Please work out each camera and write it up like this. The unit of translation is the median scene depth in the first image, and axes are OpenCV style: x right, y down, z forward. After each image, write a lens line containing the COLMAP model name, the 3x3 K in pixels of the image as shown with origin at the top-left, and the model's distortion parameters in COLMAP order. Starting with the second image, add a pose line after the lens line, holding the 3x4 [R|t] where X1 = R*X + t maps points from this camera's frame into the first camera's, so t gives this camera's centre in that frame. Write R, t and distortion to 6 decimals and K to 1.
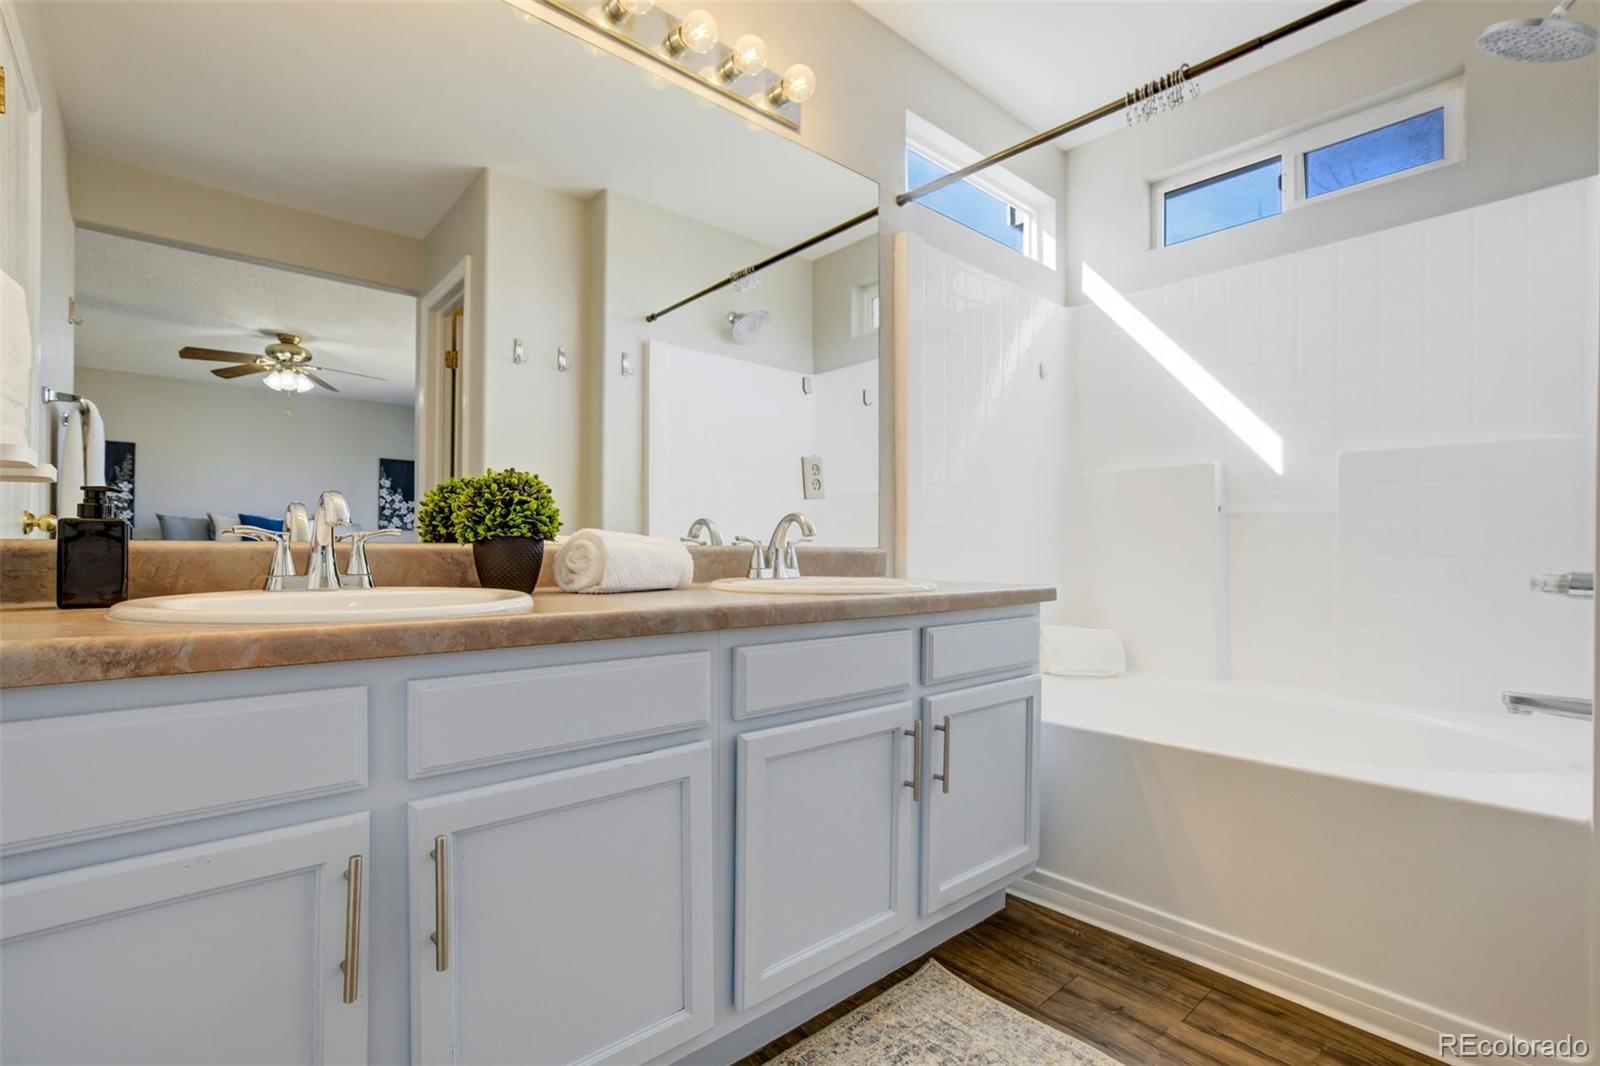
lens RADIAL K [[741.2, 0, 800.0], [0, 741.2, 533.0], [0, 0, 1]] dist [-0.044525, -0.000164]
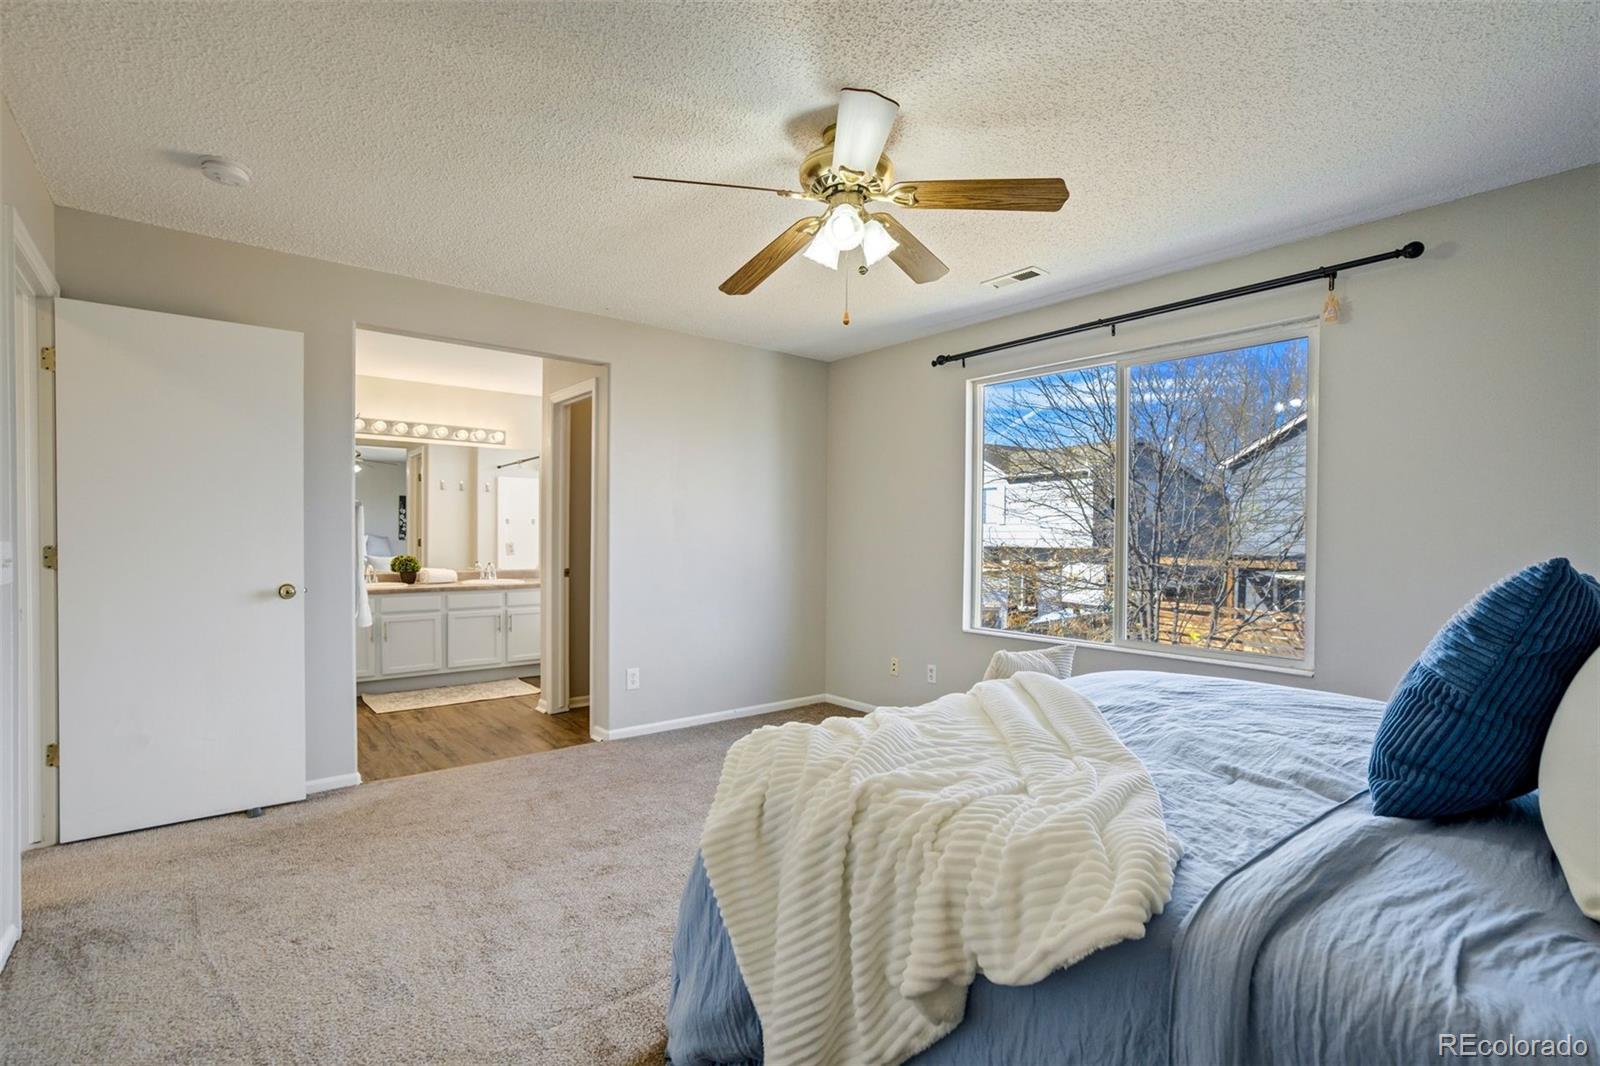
lens RADIAL K [[741.2, 0, 800.0], [0, 741.2, 533.0], [0, 0, 1]] dist [-0.044525, -0.000164]
pose [[0.998878, 0.010248, -0.046244, 2.067669], [-0.008794, 0.999464, 0.031546, -0.364675], [0.046542, -0.031104, 0.998432, -3.147569]]
